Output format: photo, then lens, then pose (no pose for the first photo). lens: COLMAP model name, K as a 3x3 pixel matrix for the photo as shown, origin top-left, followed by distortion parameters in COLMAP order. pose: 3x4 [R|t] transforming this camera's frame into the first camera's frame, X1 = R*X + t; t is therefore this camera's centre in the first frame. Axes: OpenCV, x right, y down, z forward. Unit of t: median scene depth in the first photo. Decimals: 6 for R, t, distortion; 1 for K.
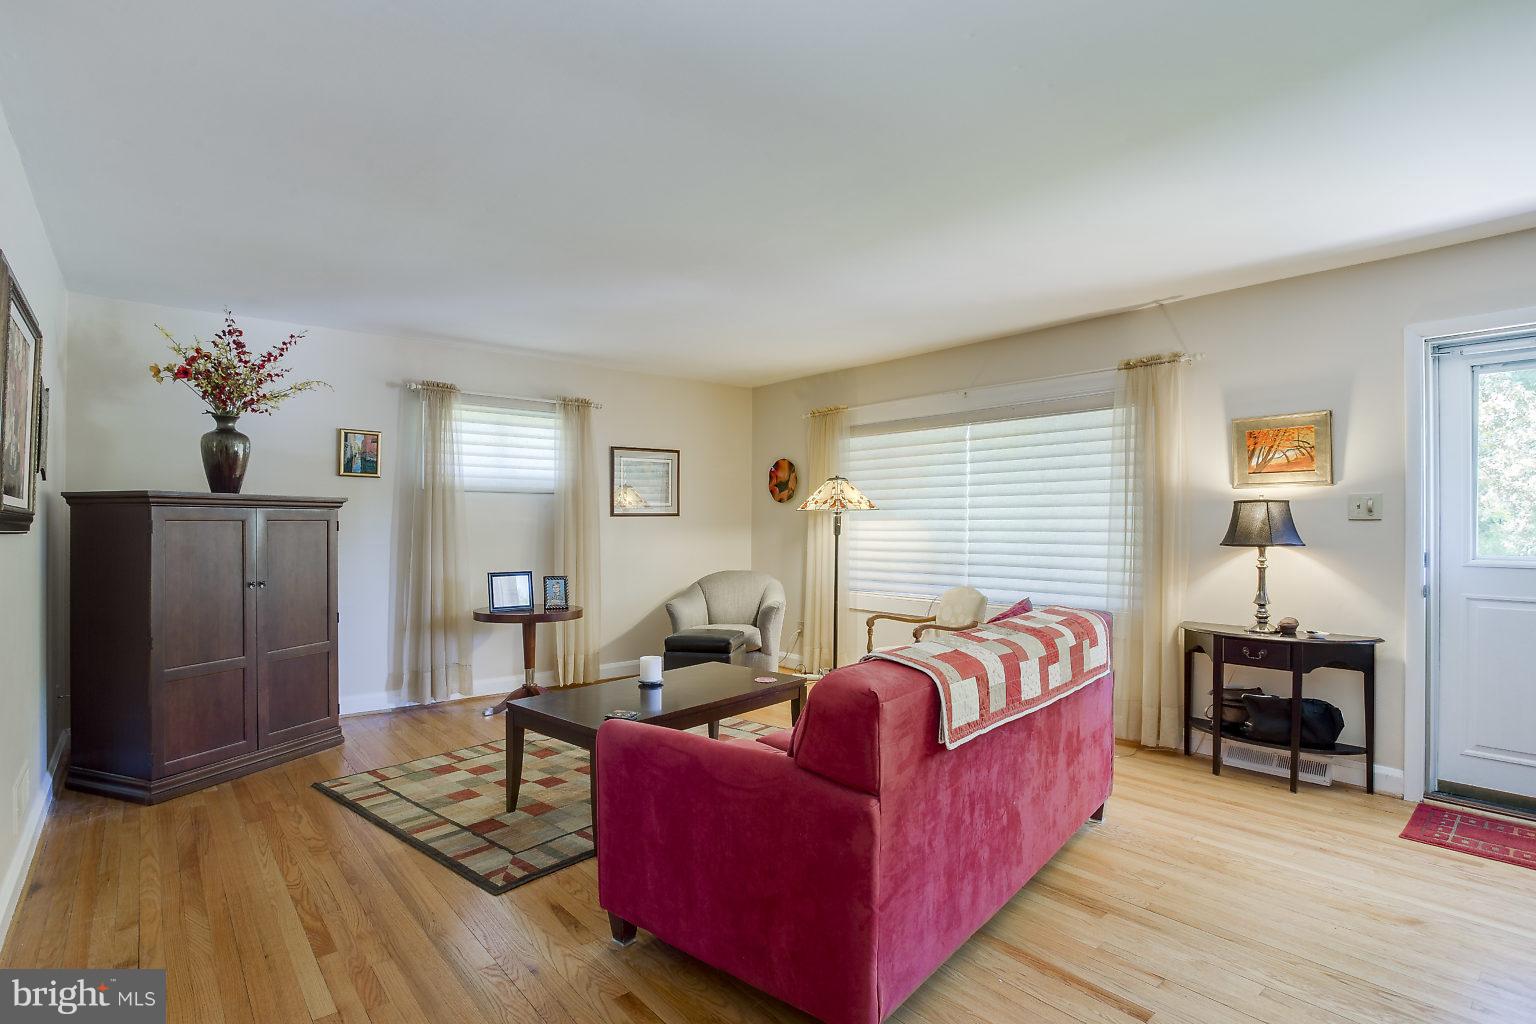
lens RADIAL K [[788.5, 0, 769.6], [0, 788.5, 520.3], [0, 0, 1]] dist [-0.016897, 0.000082]
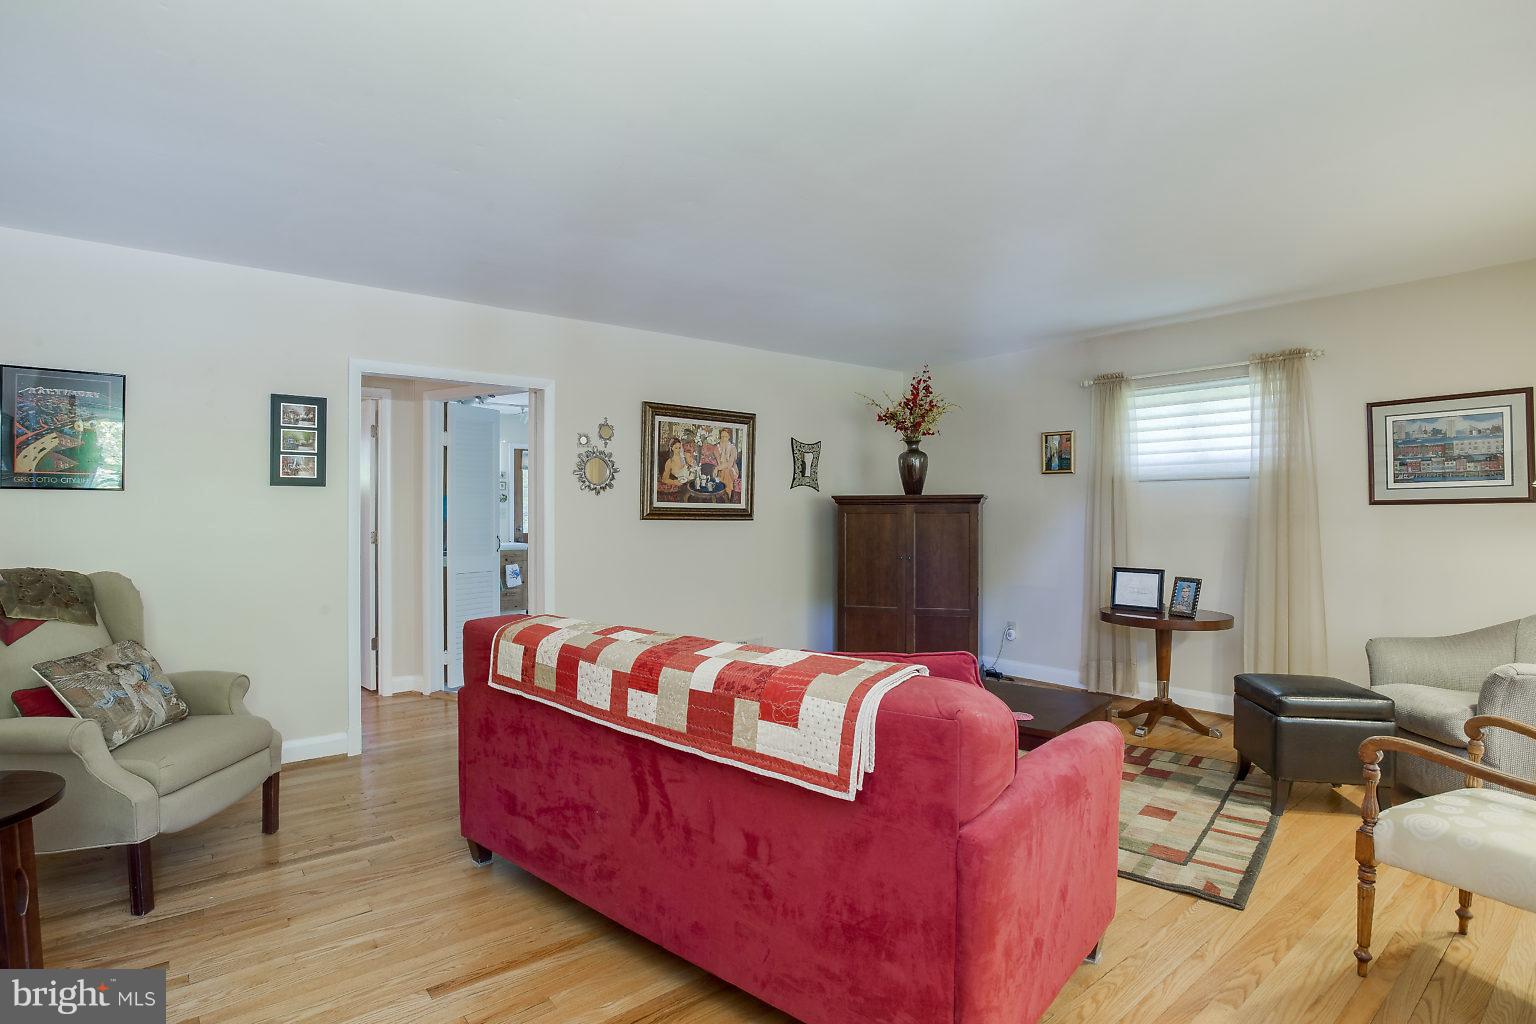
lens RADIAL K [[797.9, 0, 753.7], [0, 797.9, 508.9], [0, 0, 1]] dist [-0.003494, 0.000219]
pose [[-0.009218, -0.009135, -0.999916, 0.621919], [0.003908, 0.999950, -0.009172, 0.003613], [0.999950, -0.003993, -0.009181, 0.582429]]
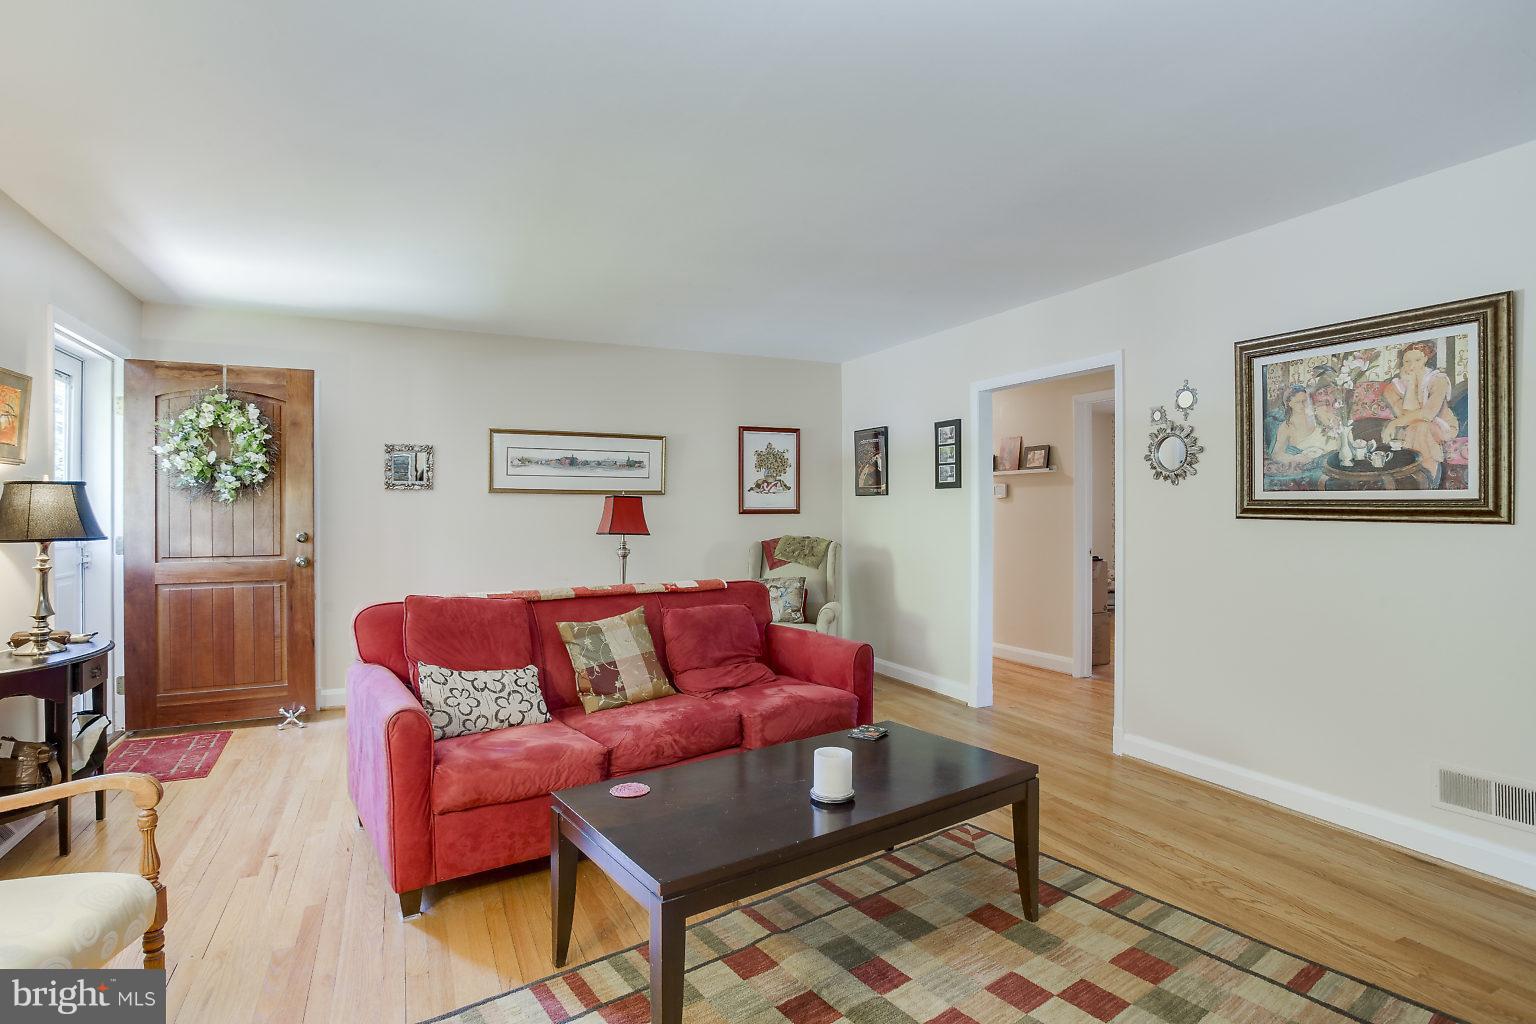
lens RADIAL K [[797.9, 0, 753.7], [0, 797.9, 508.9], [0, 0, 1]] dist [-0.003494, 0.000219]
pose [[-0.968489, -0.001257, 0.249053, -0.182226], [-0.001679, 0.999997, -0.001484, 0.001034], [-0.249050, -0.001856, -0.968489, 1.213652]]
